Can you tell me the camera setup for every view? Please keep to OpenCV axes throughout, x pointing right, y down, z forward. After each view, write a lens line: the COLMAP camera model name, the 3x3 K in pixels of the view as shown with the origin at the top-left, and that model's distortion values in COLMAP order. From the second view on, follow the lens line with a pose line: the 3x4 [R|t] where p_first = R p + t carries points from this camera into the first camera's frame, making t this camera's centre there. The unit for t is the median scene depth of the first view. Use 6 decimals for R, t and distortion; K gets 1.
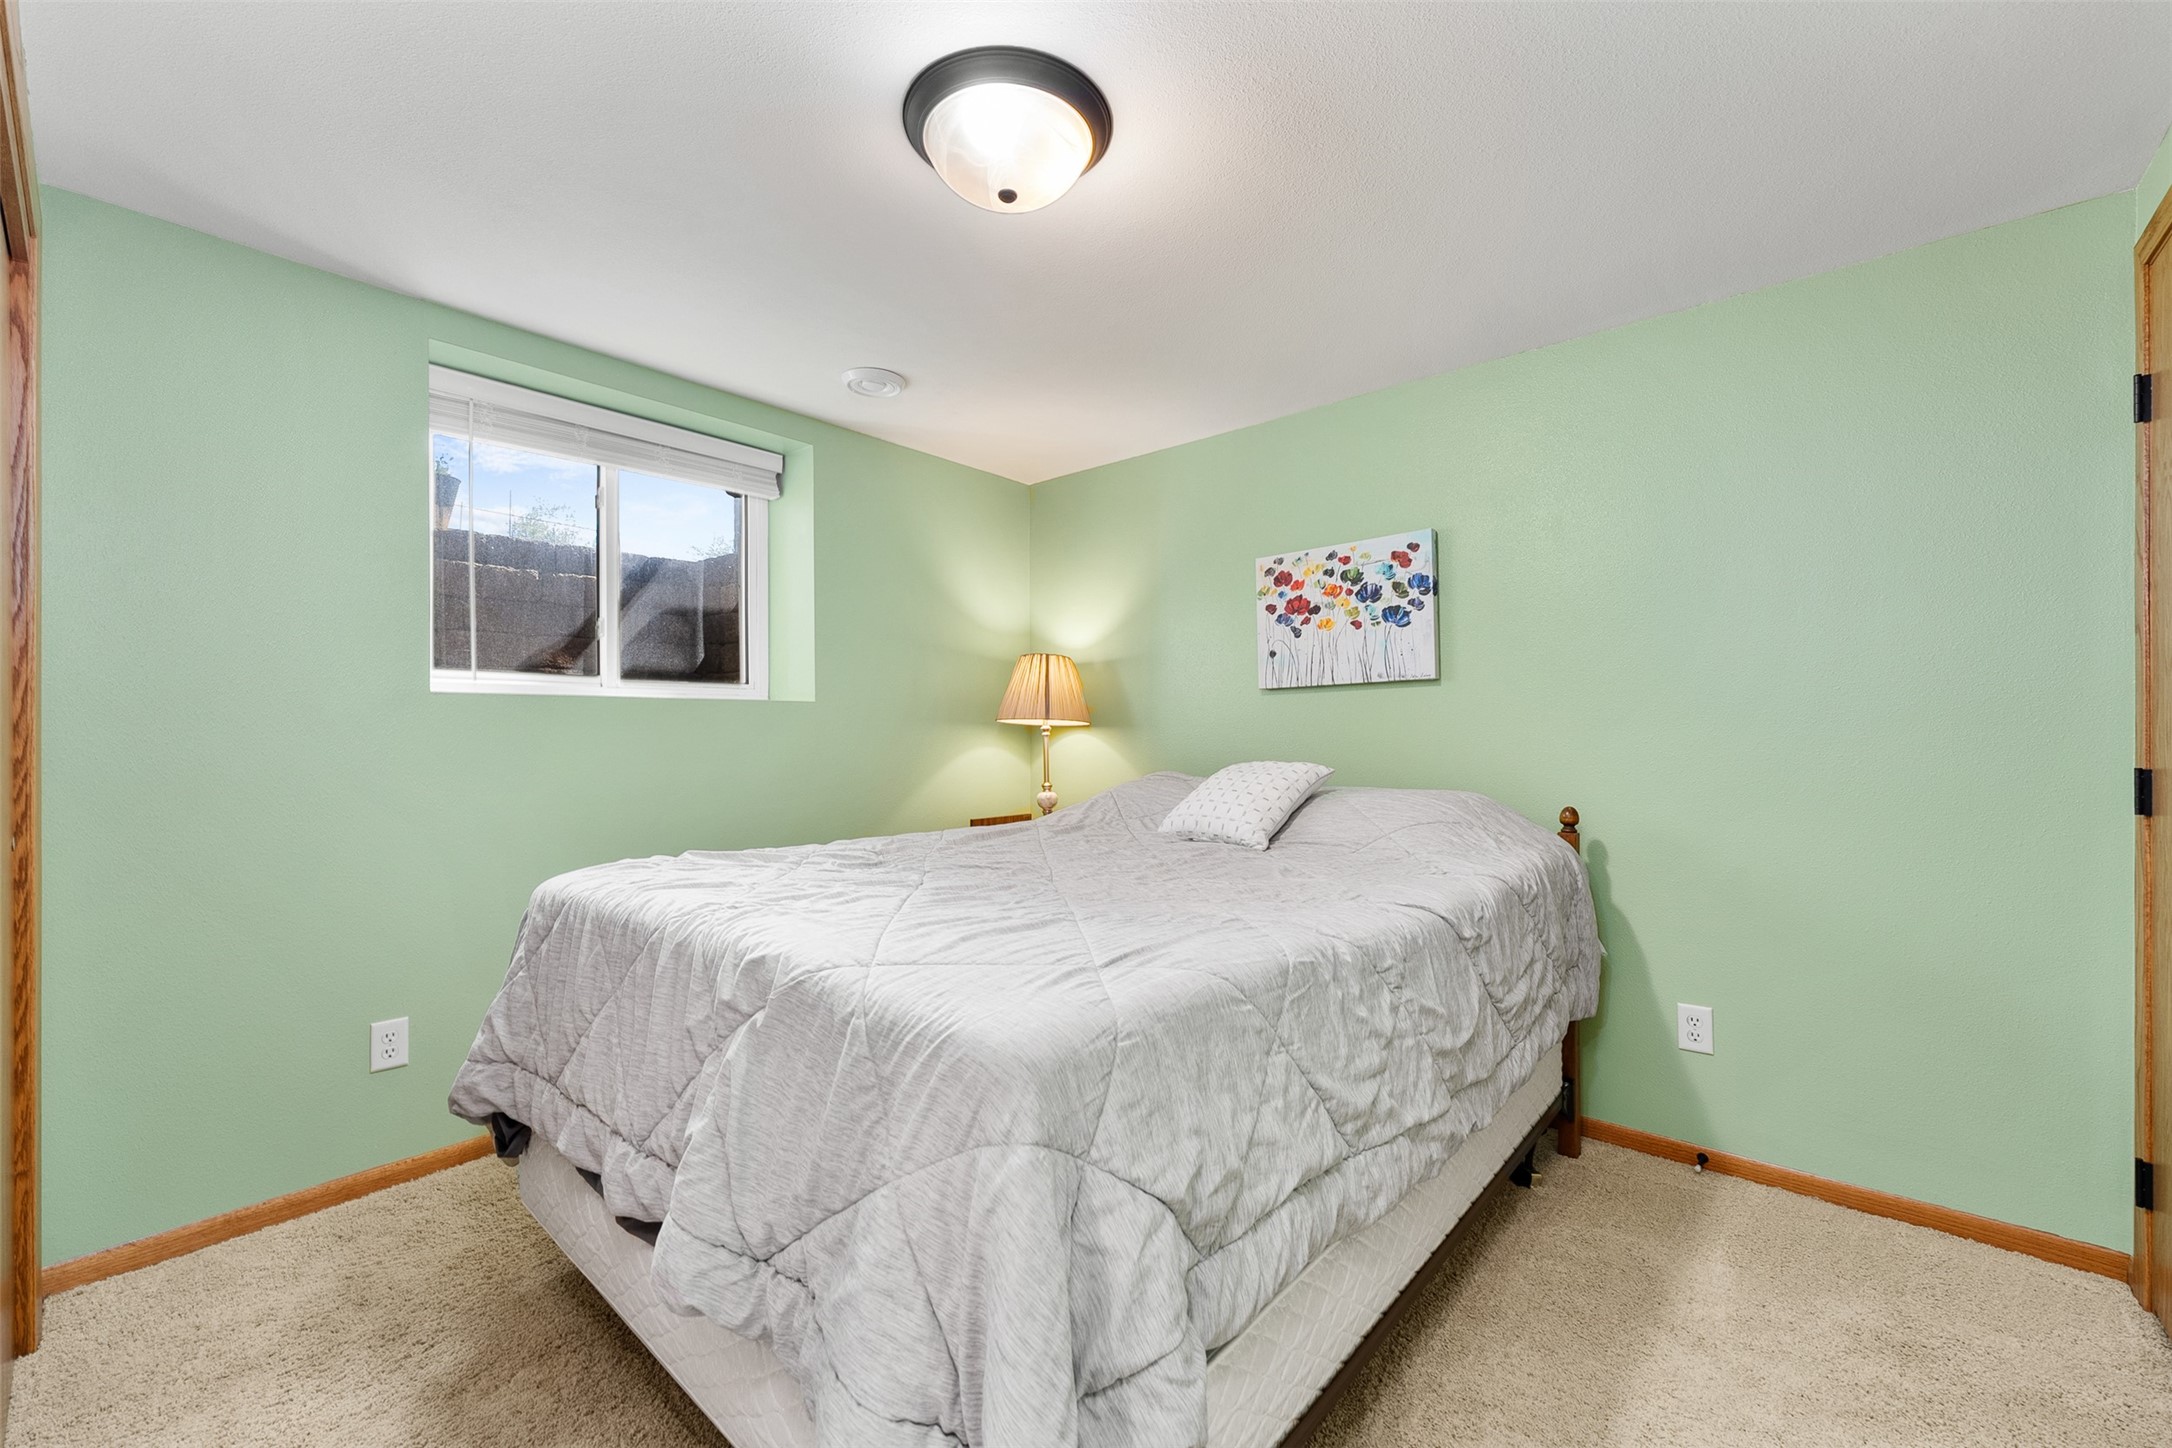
lens RADIAL K [[873.3, 0, 1080.9], [0, 873.3, 718.2], [0, 0, 1]] dist [-0.001285, 0.000127]
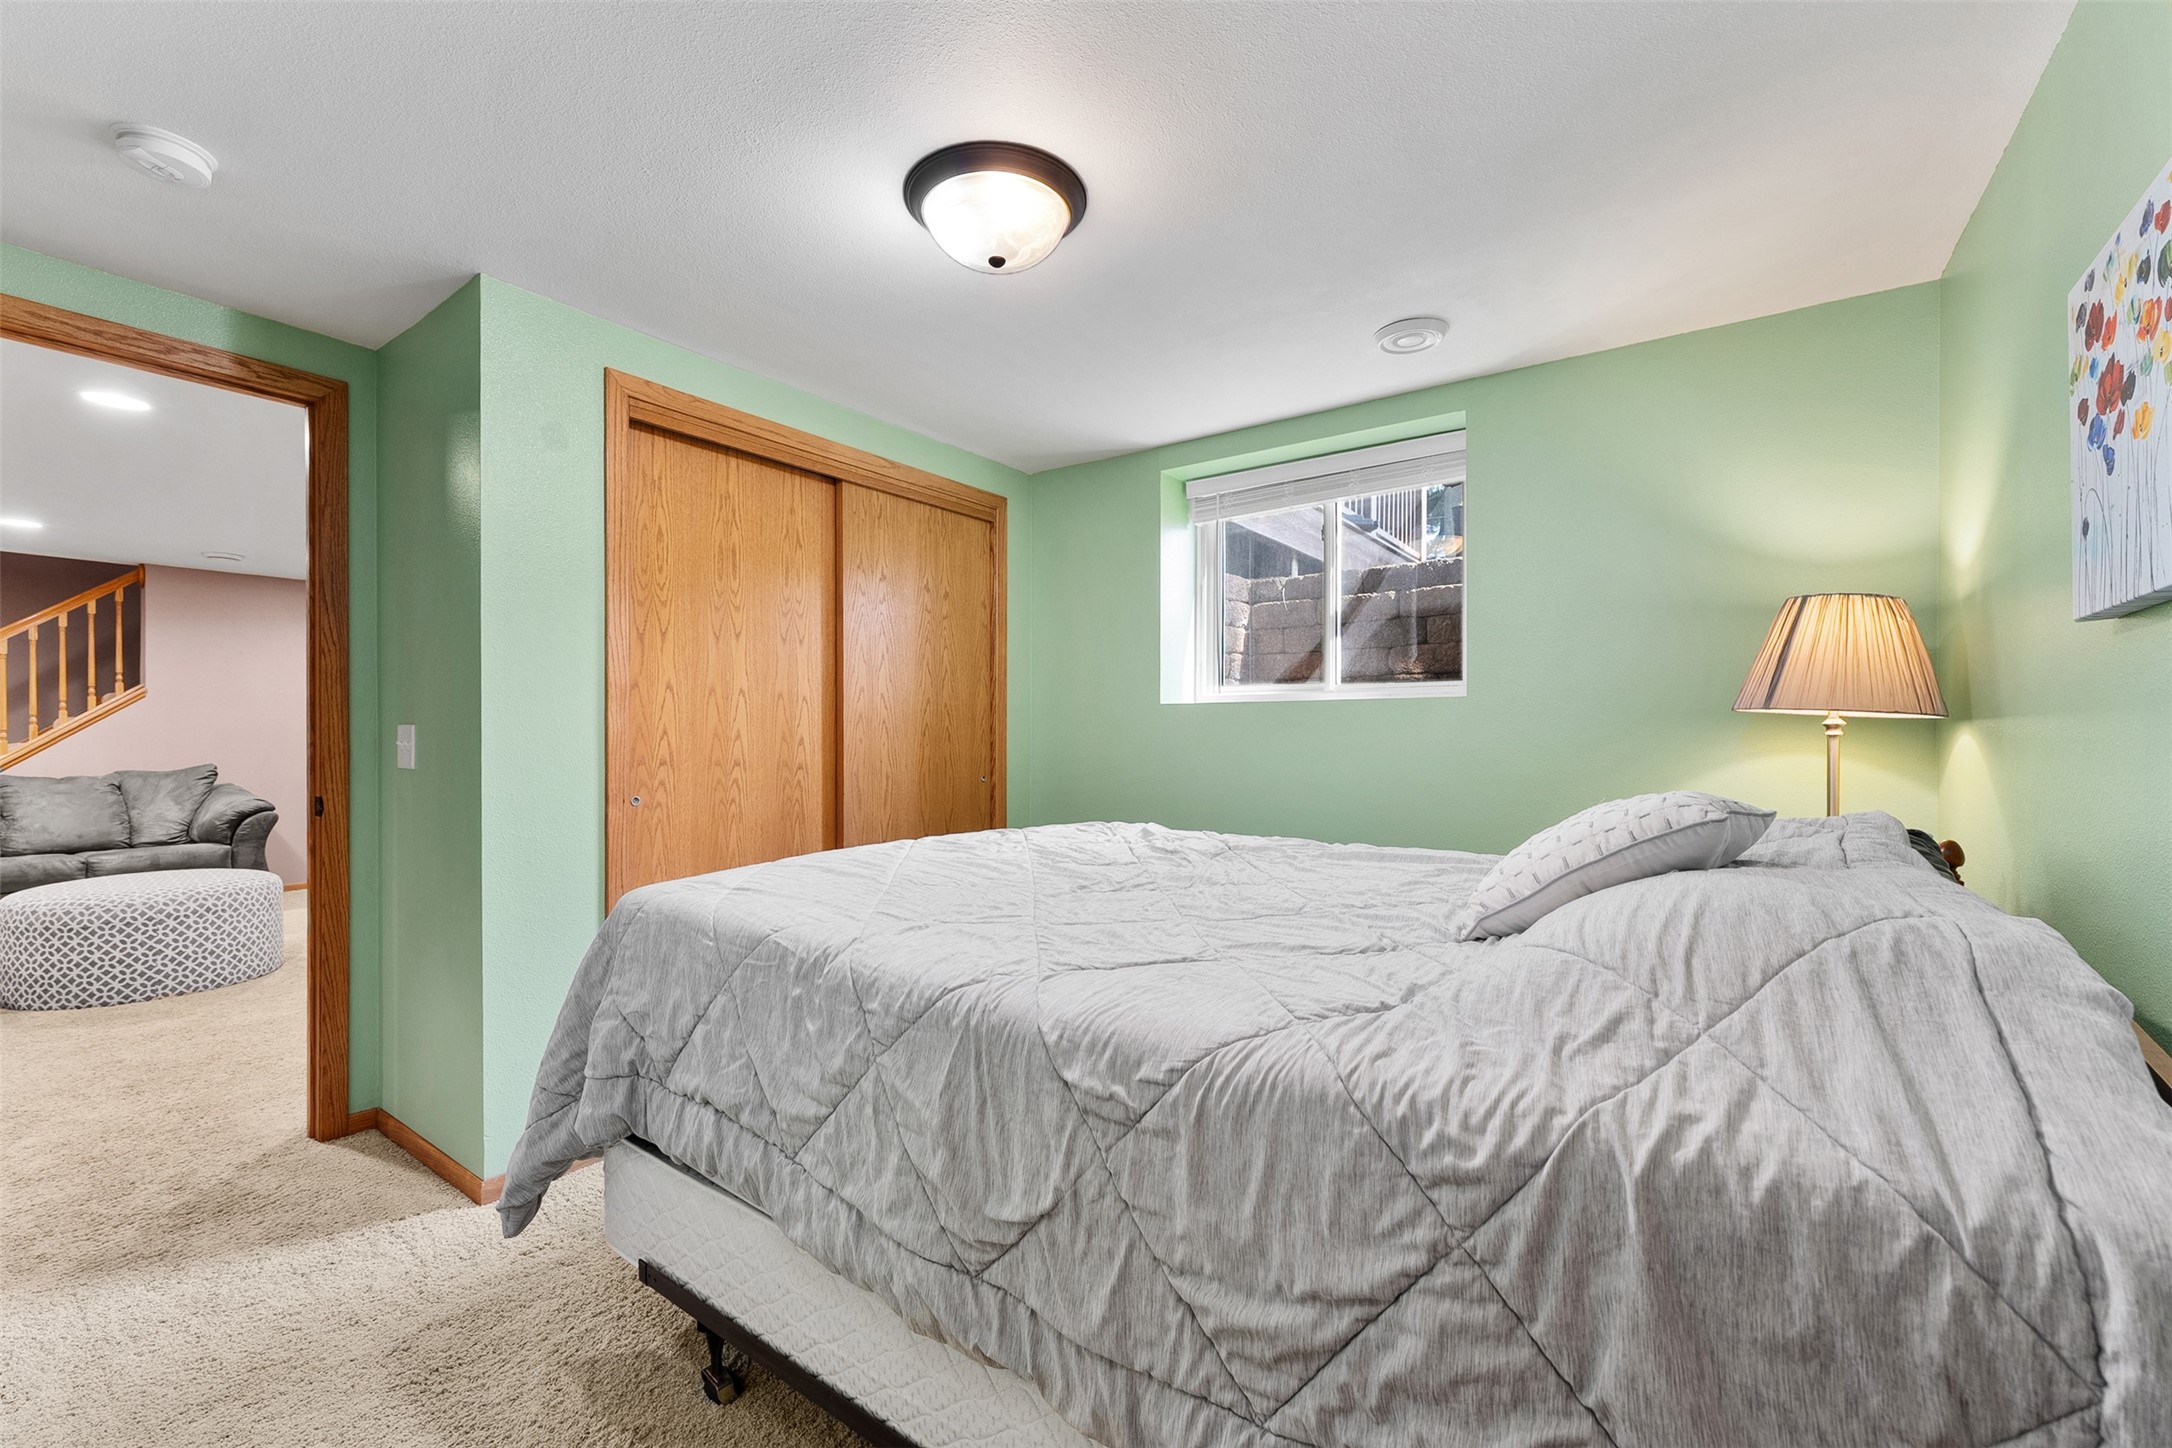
lens RADIAL K [[873.3, 0, 1080.9], [0, 873.3, 718.2], [0, 0, 1]] dist [-0.001285, 0.000127]
pose [[0.094833, -0.012521, -0.995414, 0.574569], [0.013512, 0.999845, -0.011290, 0.008885], [0.995401, -0.012379, 0.094987, 0.537360]]
